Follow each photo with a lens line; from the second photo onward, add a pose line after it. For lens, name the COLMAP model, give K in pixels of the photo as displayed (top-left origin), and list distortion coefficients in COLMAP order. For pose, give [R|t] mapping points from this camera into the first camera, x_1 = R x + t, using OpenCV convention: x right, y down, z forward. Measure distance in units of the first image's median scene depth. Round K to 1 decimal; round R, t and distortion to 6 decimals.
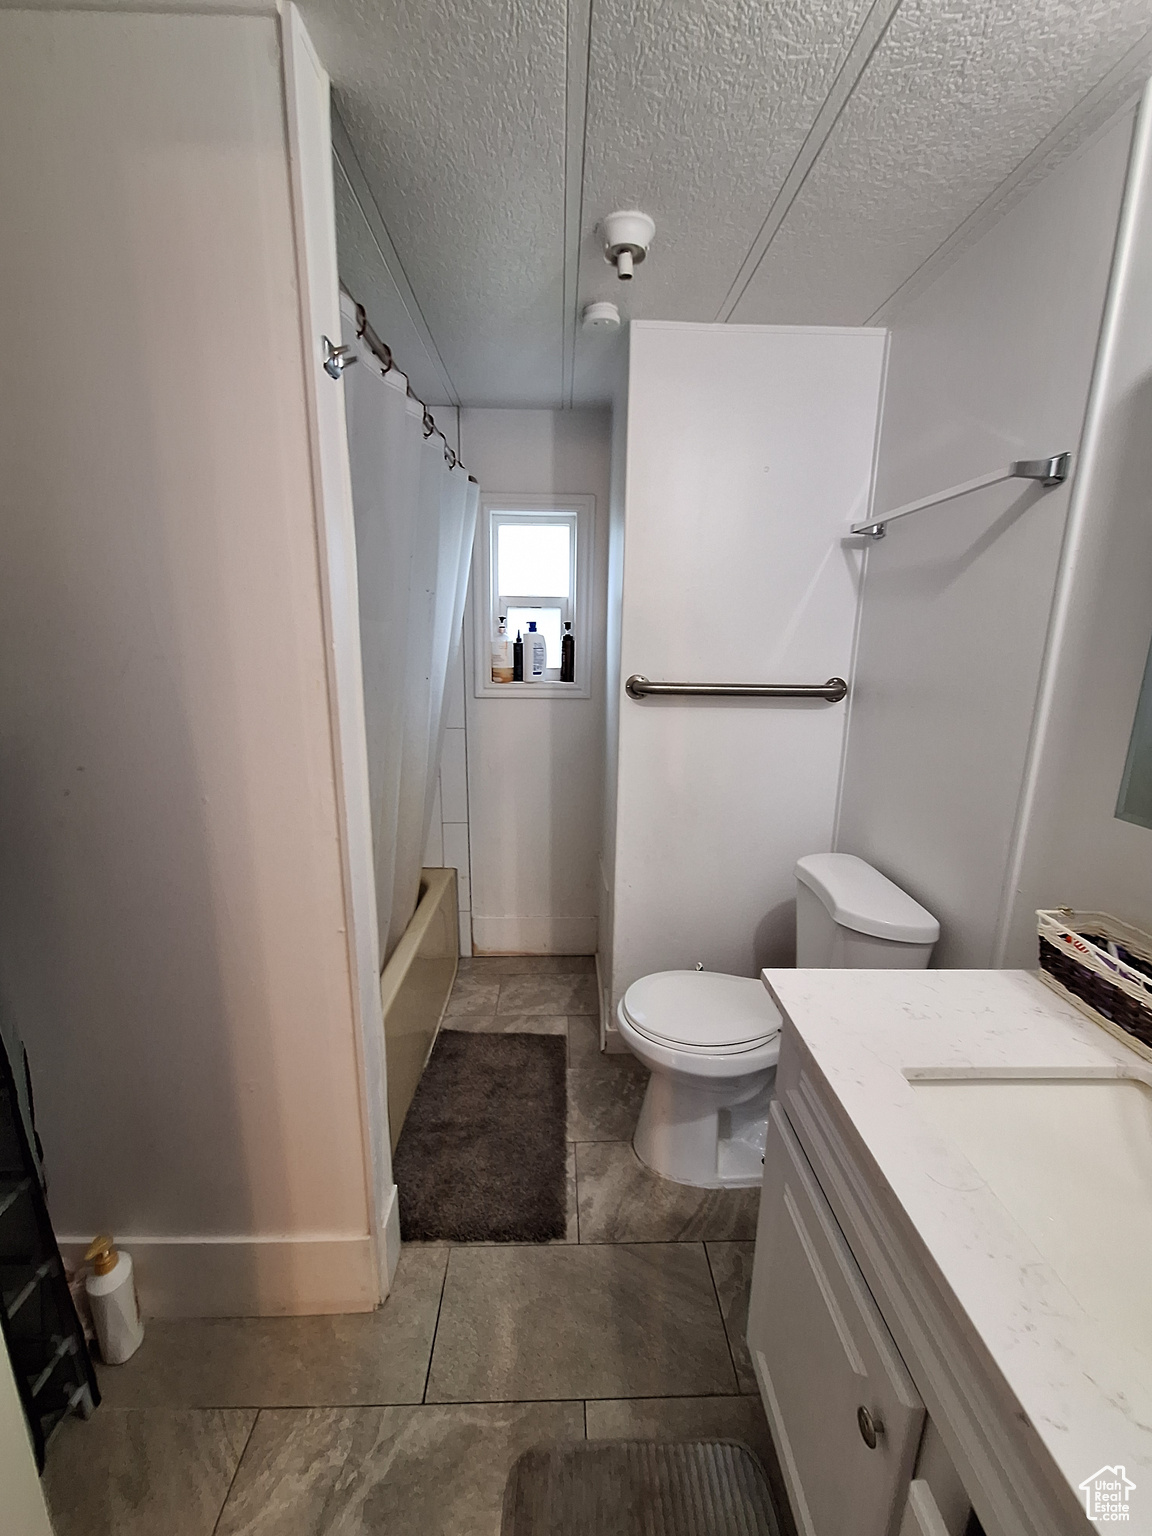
lens RADIAL K [[611.2, 0, 577.9], [0, 611.2, 769.7], [0, 0, 1]] dist [-0.001982, -0.000601]
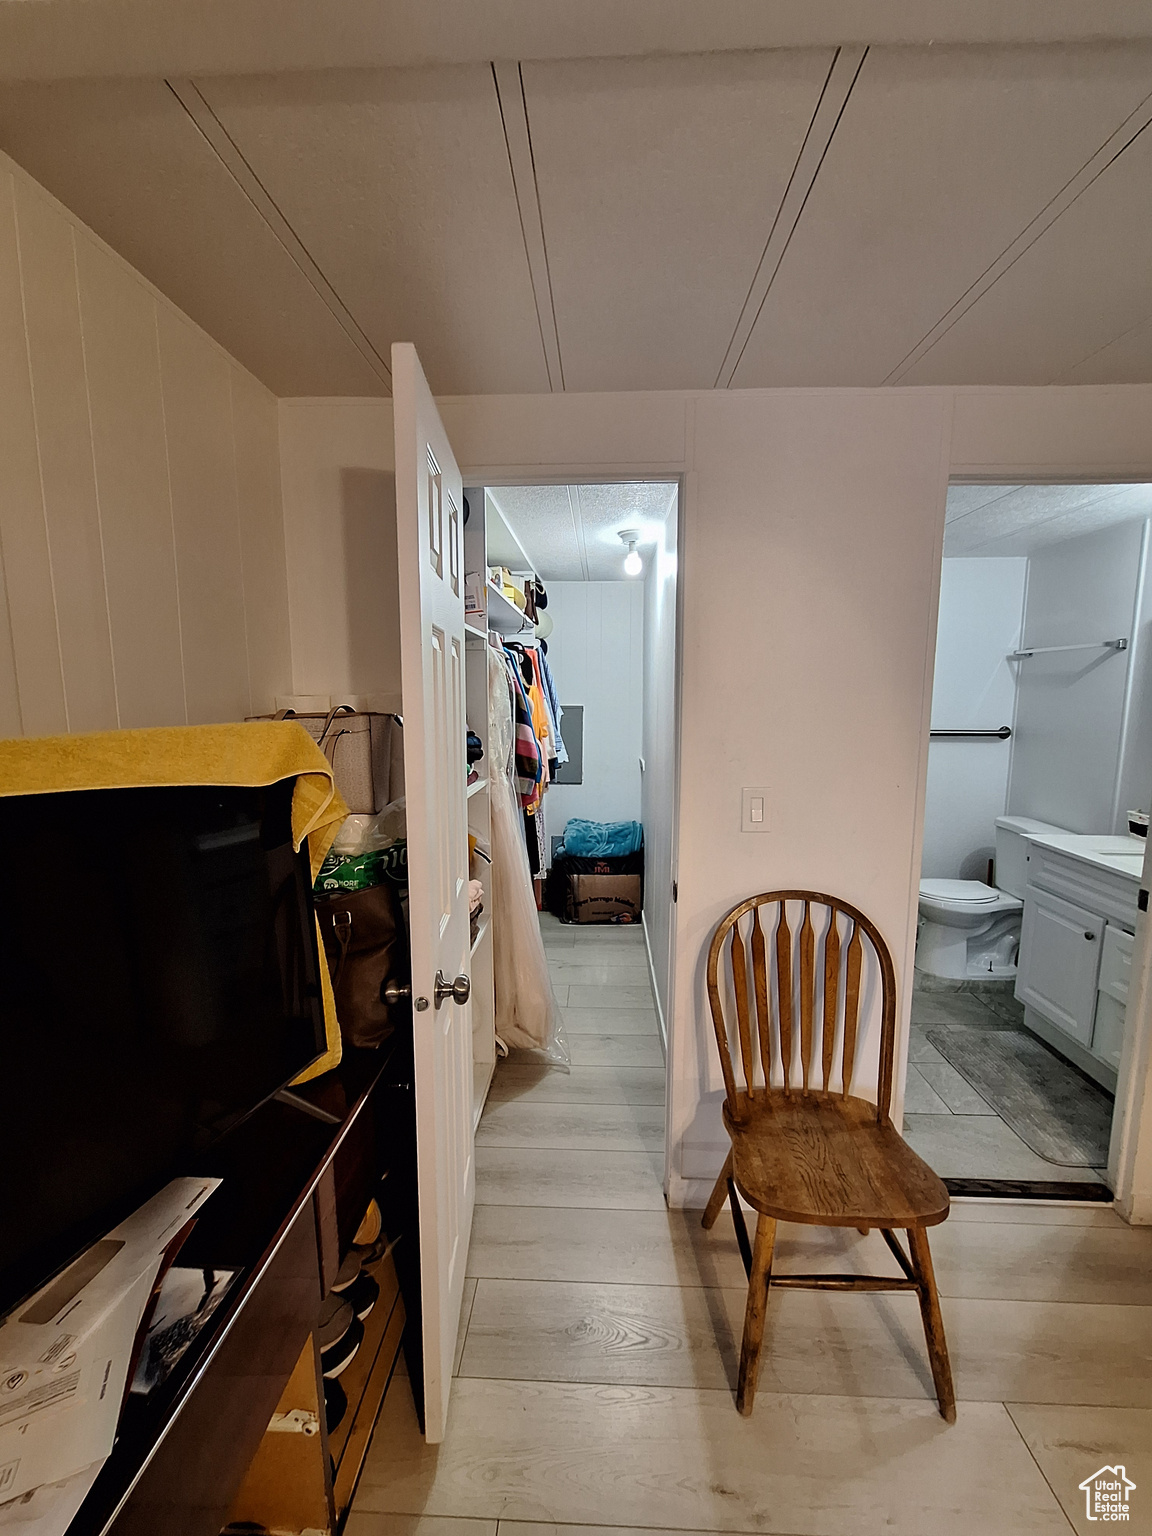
lens RADIAL K [[611.2, 0, 581.3], [0, 611.2, 768.3], [0, 0, 1]] dist [-0.001982, -0.000601]
pose [[0.997576, -0.005369, -0.069373, -0.599551], [-0.000592, 0.996328, -0.085614, 0.112604], [0.069578, 0.085448, 0.993910, -0.761697]]
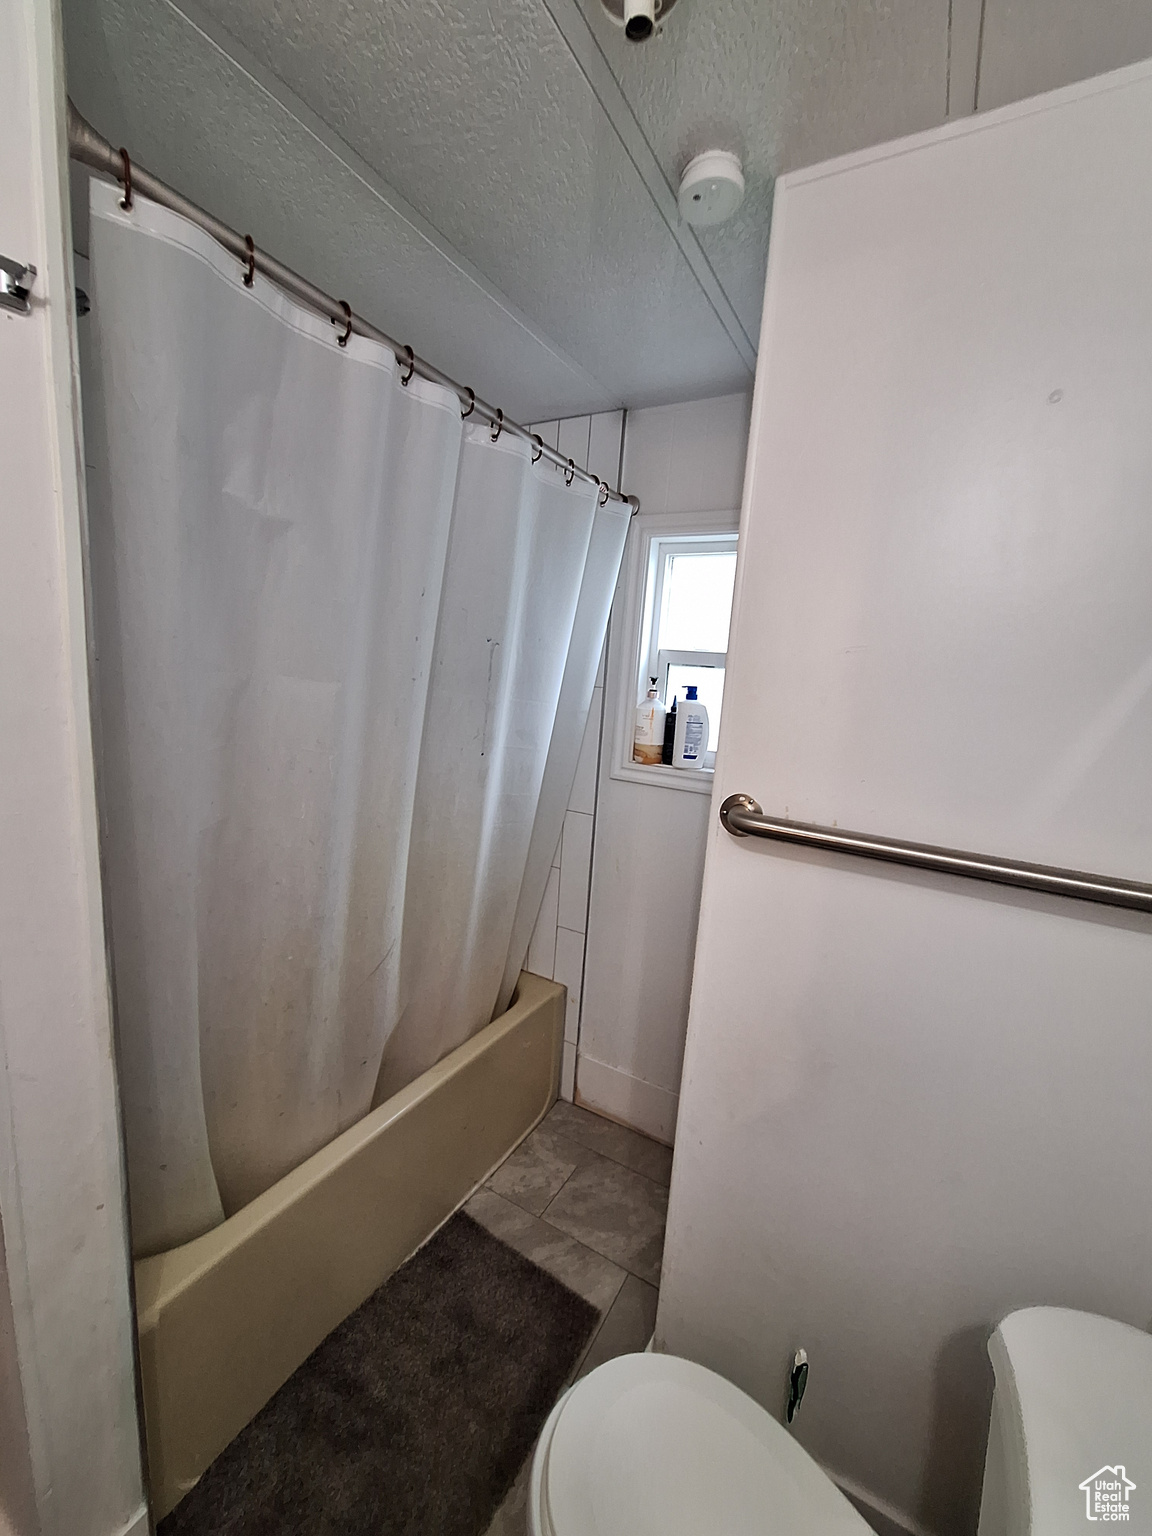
lens RADIAL K [[611.2, 0, 570.9], [0, 611.2, 769.7], [0, 0, 1]] dist [-0.001982, -0.000601]
pose [[0.850128, 0.129039, -0.510521, 0.196842], [-0.166270, 0.985690, -0.027733, -0.106735], [0.499637, 0.108461, 0.859418, 0.336340]]
